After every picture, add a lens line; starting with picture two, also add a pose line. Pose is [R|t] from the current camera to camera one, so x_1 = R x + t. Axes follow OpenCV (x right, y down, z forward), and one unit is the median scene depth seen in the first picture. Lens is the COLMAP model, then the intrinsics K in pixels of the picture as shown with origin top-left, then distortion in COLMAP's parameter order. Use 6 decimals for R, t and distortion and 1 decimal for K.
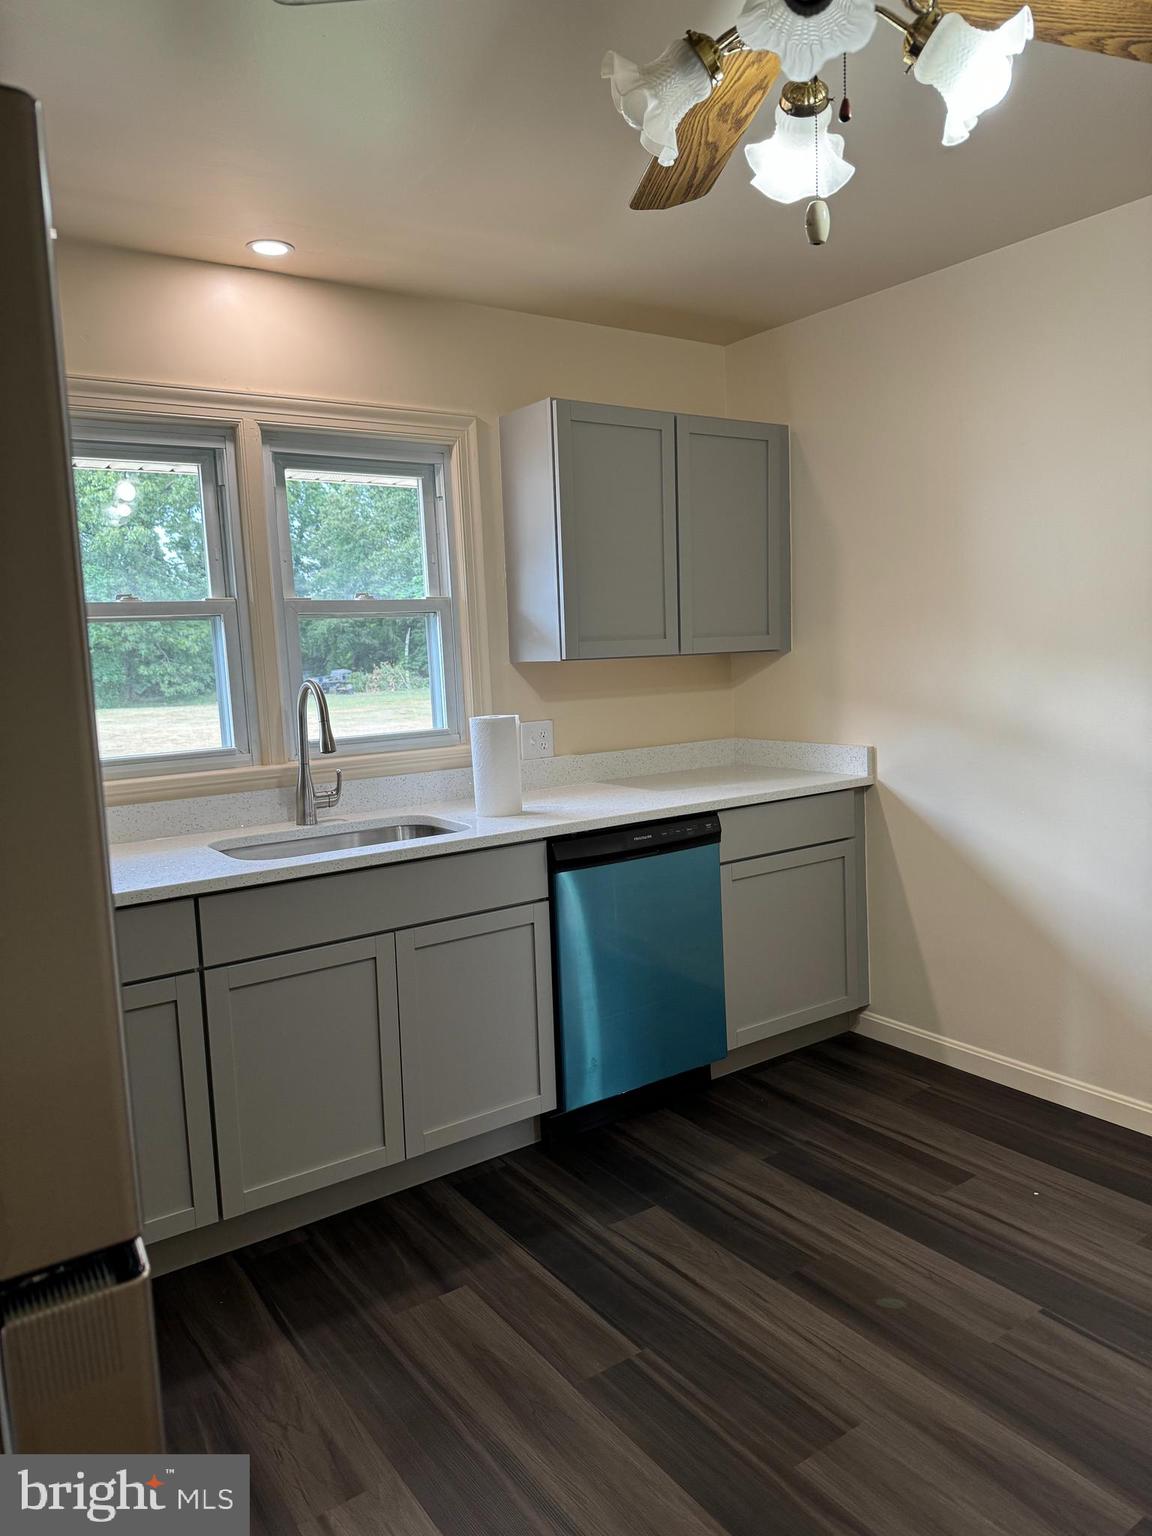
lens RADIAL K [[1079.1, 0, 576.3], [0, 1079.1, 769.7], [0, 0, 1]] dist [0.120296, -0.193292]
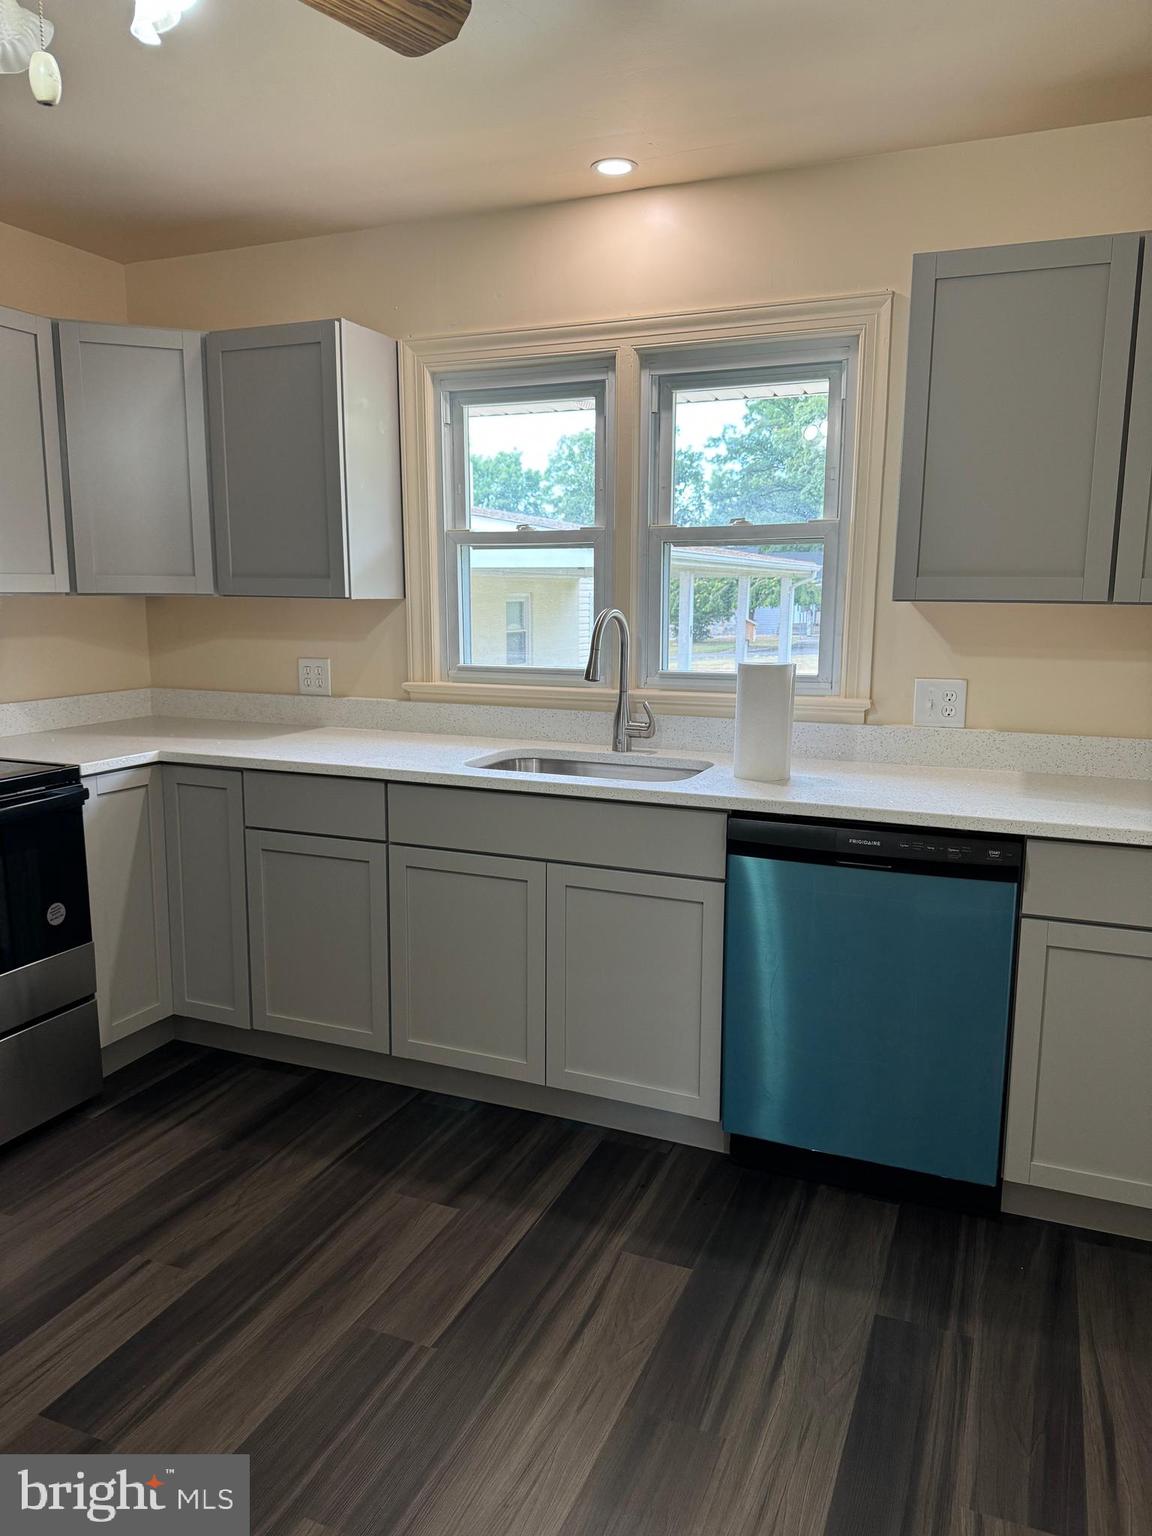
lens RADIAL K [[1087.4, 0, 587.7], [0, 1087.4, 768.9], [0, 0, 1]] dist [0.092418, -0.113935]
pose [[0.530758, 0.179268, -0.828347, 0.595285], [-0.125898, 0.983207, 0.132114, -0.065199], [0.838120, 0.034167, 0.544414, 0.429871]]
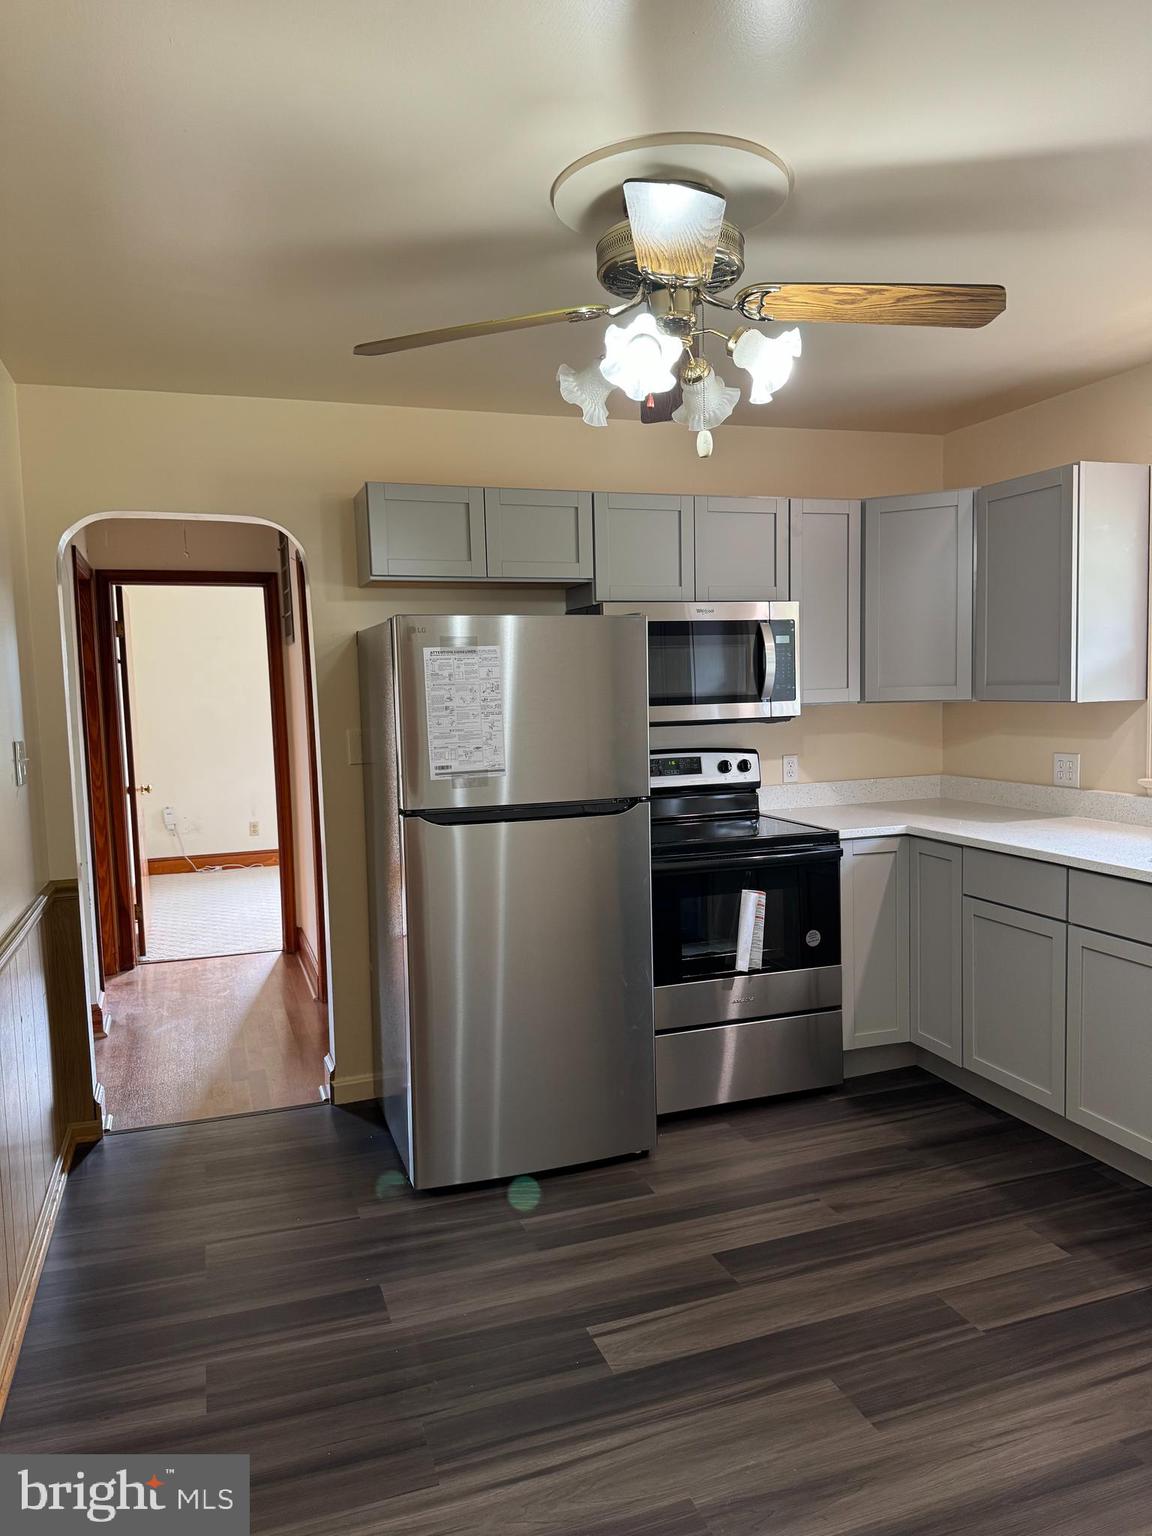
lens RADIAL K [[1079.1, 0, 576.3], [0, 1079.1, 769.7], [0, 0, 1]] dist [0.120296, -0.193292]
pose [[-0.271269, 0.125302, -0.954312, 0.852606], [-0.075119, 0.985709, 0.150778, -0.125033], [0.959568, 0.112588, -0.257980, 0.605738]]
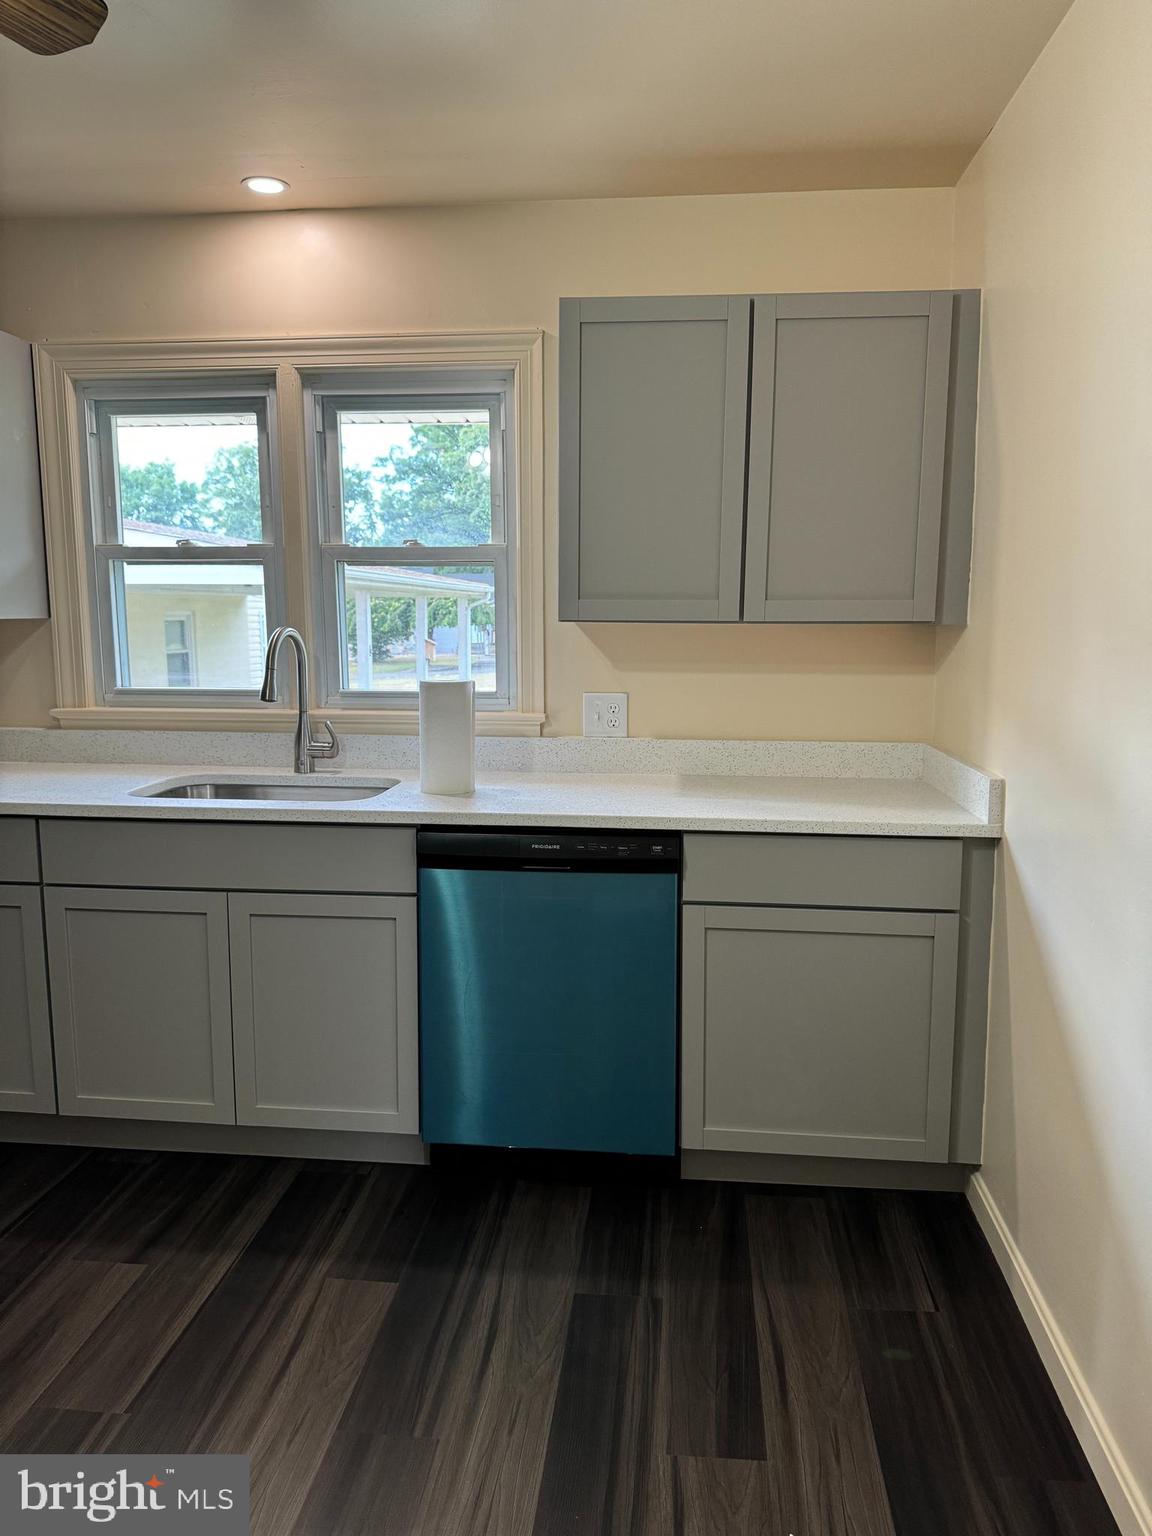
lens RADIAL K [[1078.8, 0, 590.4], [0, 1078.8, 765.1], [0, 0, 1]] dist [0.087945, -0.128790]
pose [[0.754727, 0.134999, -0.641999, 0.604413], [-0.109683, 0.990790, 0.079400, -0.065873], [0.646805, 0.010491, 0.762583, 0.420216]]
